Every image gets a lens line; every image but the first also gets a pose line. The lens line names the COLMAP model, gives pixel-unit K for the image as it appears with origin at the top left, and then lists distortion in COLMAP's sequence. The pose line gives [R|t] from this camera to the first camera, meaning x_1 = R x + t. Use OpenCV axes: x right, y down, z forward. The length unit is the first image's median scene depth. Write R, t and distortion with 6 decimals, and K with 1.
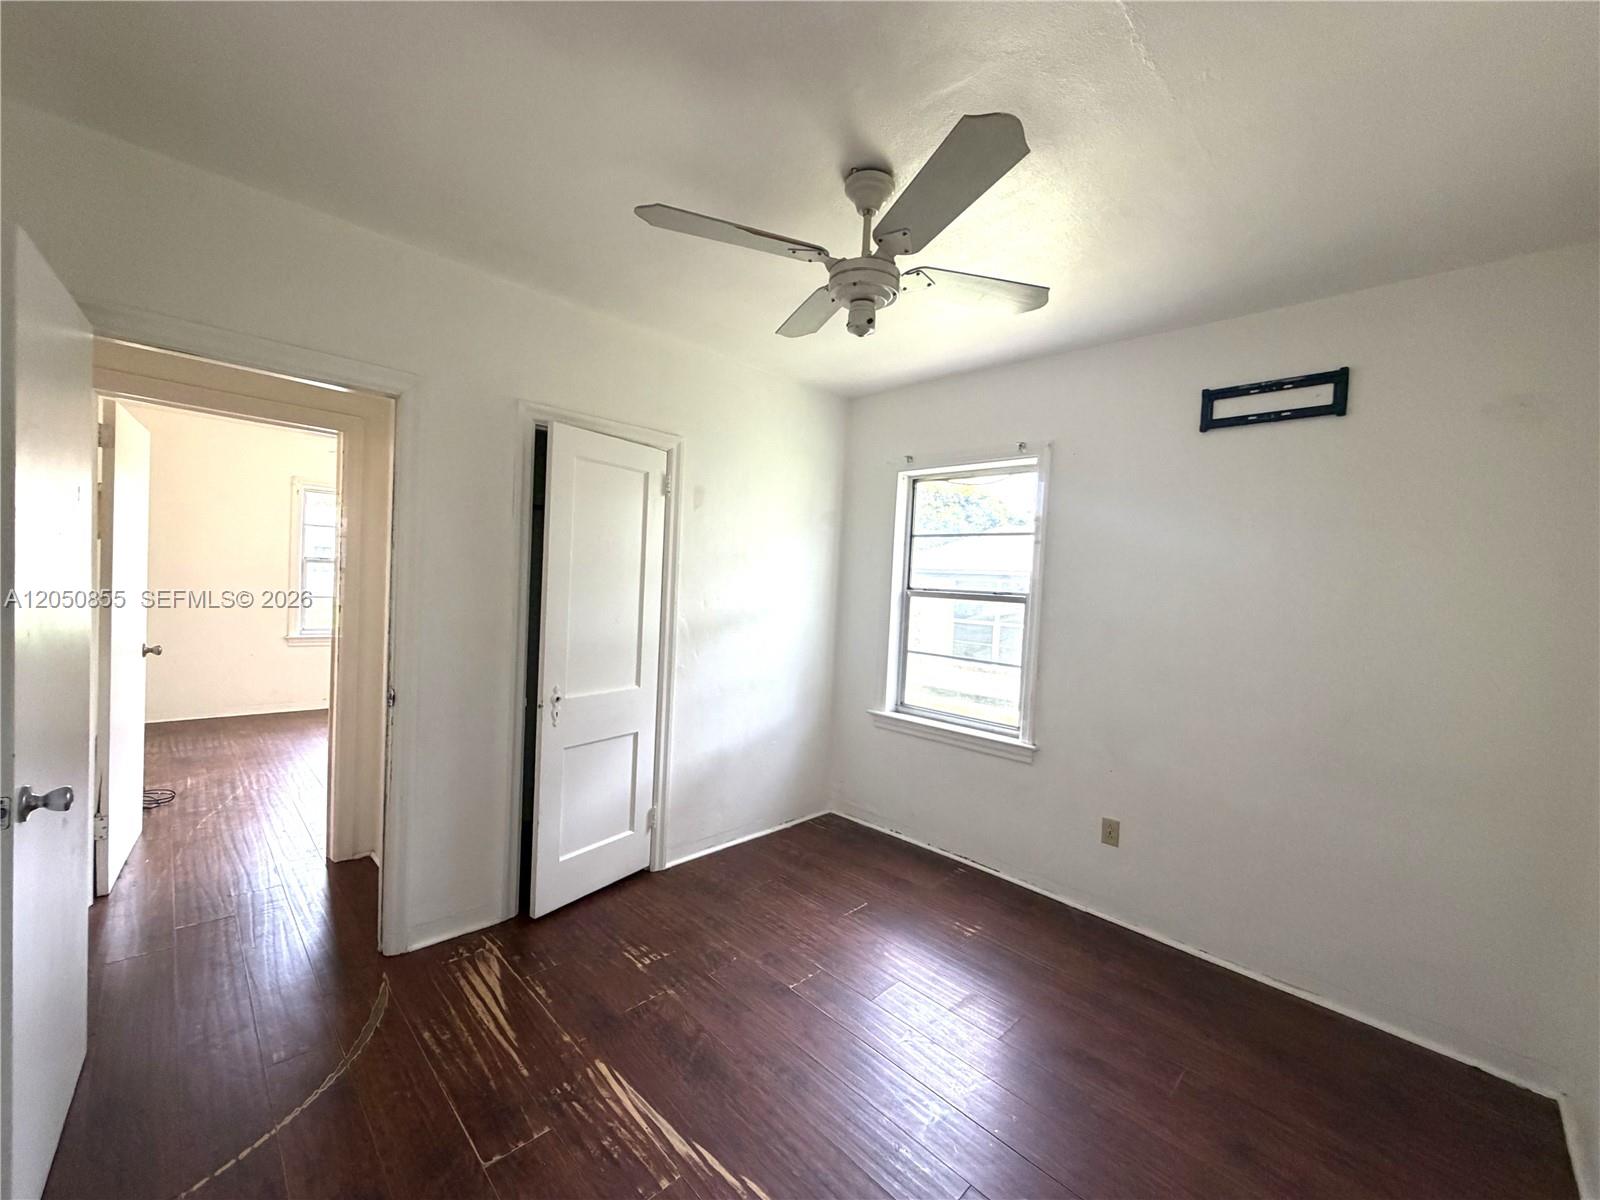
lens RADIAL K [[638.1, 0, 796.0], [0, 638.1, 598.8], [0, 0, 1]] dist [0.000040, -0.000137]
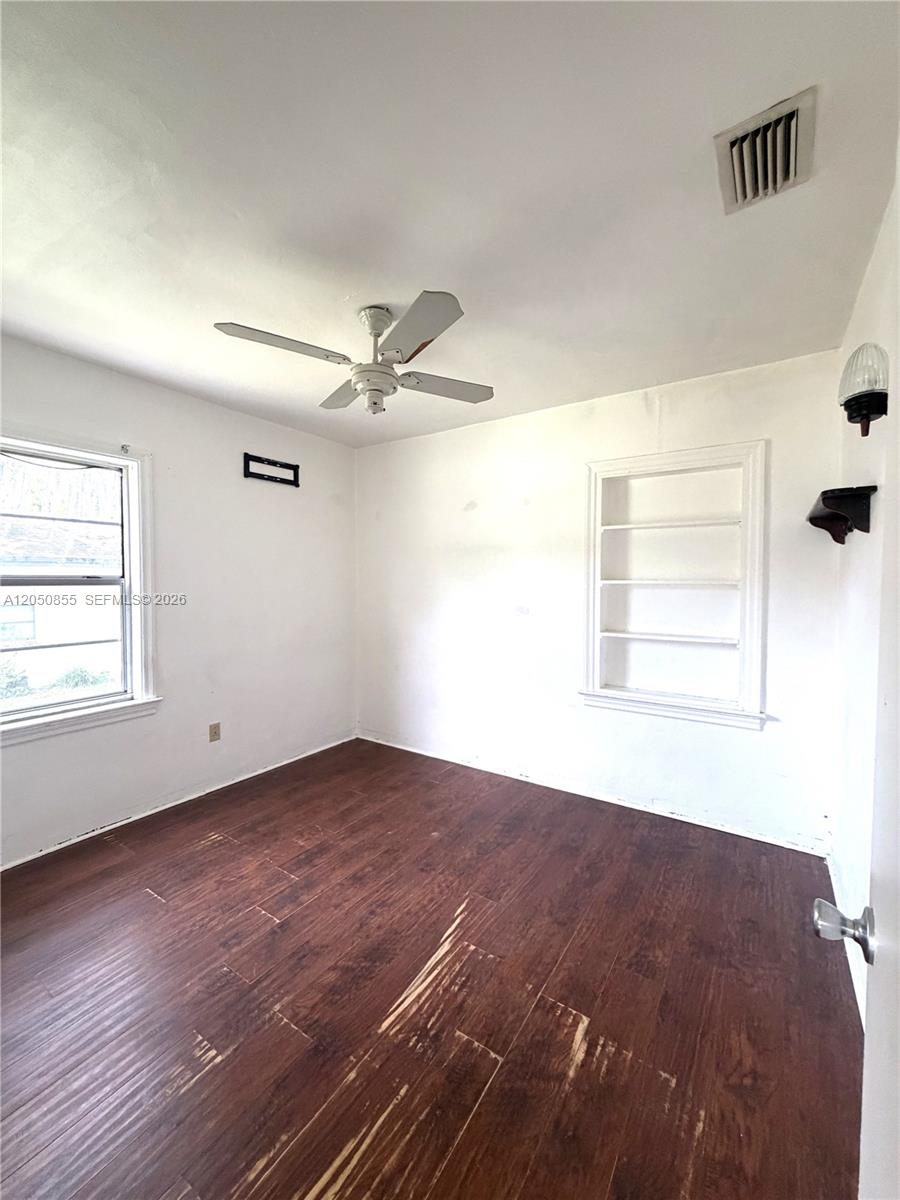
lens RADIAL K [[478.6, 0, 451.1], [0, 478.6, 596.8], [0, 0, 1]] dist [0.000040, -0.000137]
pose [[-0.201383, -0.083540, 0.975944, -0.860701], [0.016190, 0.995936, 0.088592, -0.053442], [-0.979379, 0.033641, -0.199212, 0.831529]]
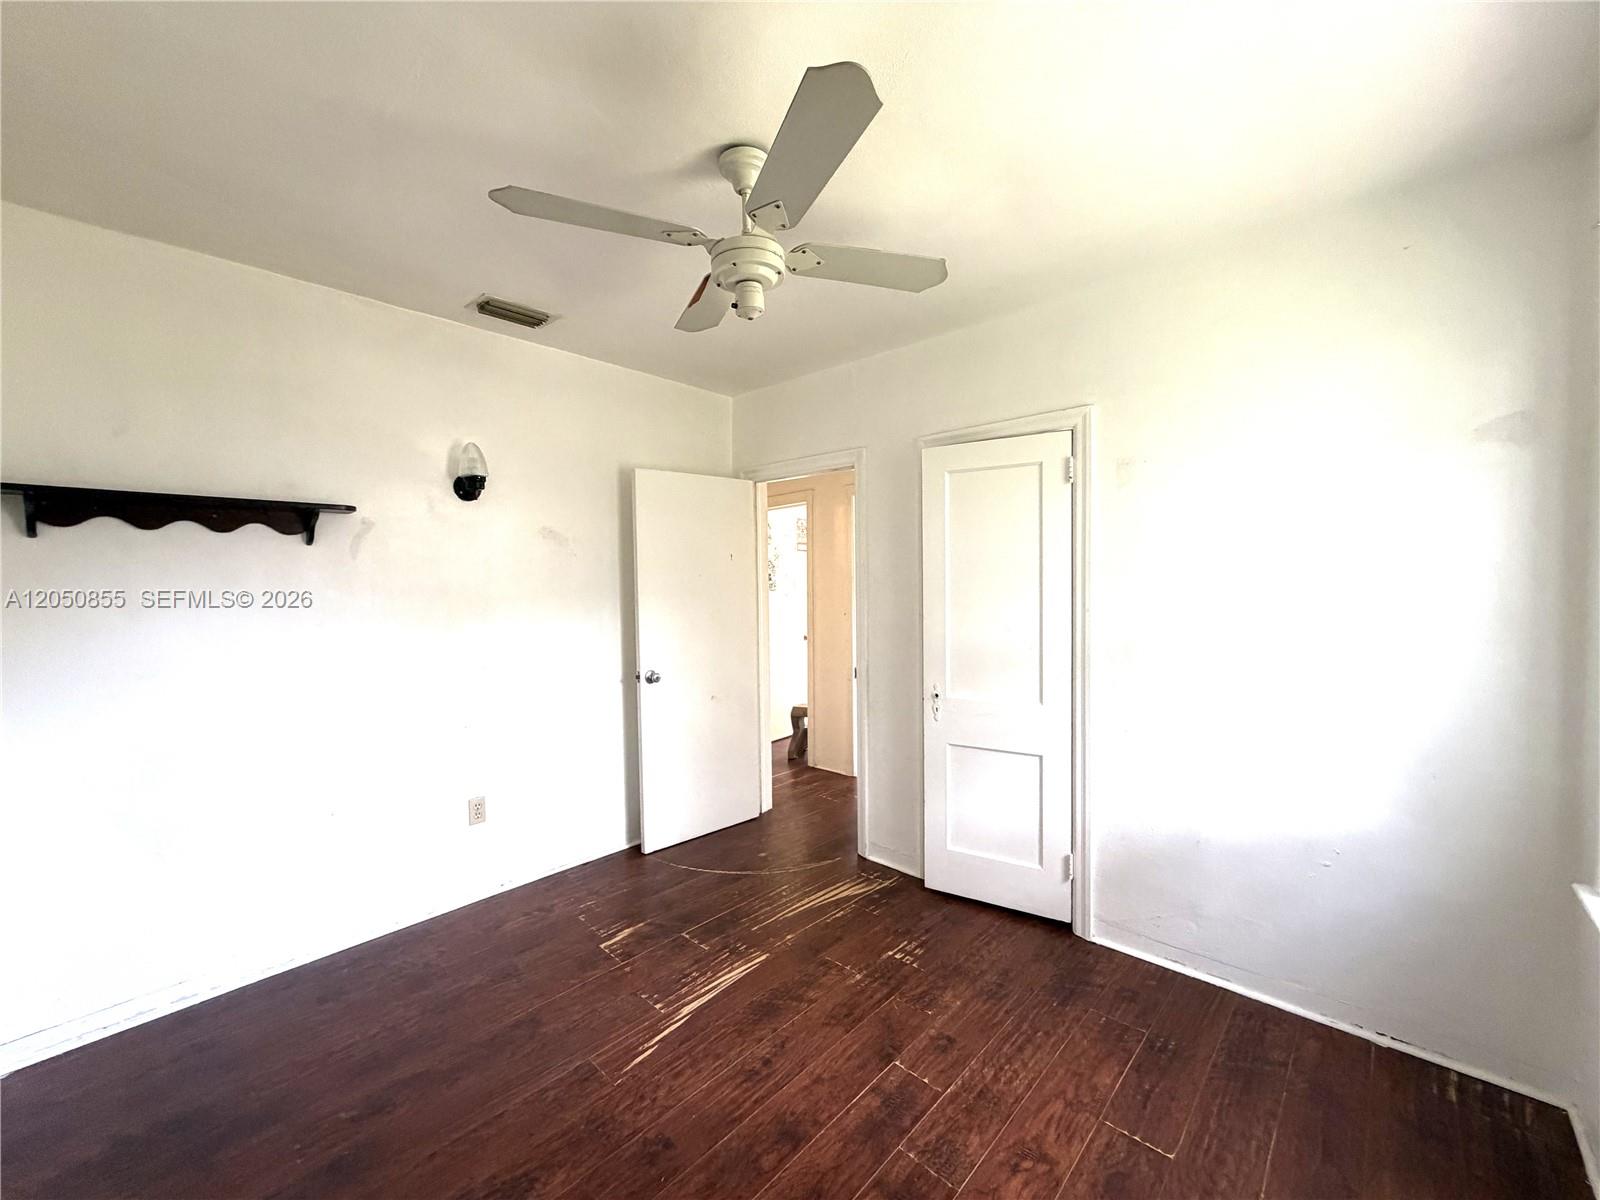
lens RADIAL K [[638.1, 0, 796.0], [0, 638.1, 598.8], [0, 0, 1]] dist [0.000040, -0.000137]
pose [[0.039136, -0.020613, -0.999021, 0.821747], [-0.018373, 0.999603, -0.021345, 0.020631], [0.999065, 0.019191, 0.038741, 0.811513]]
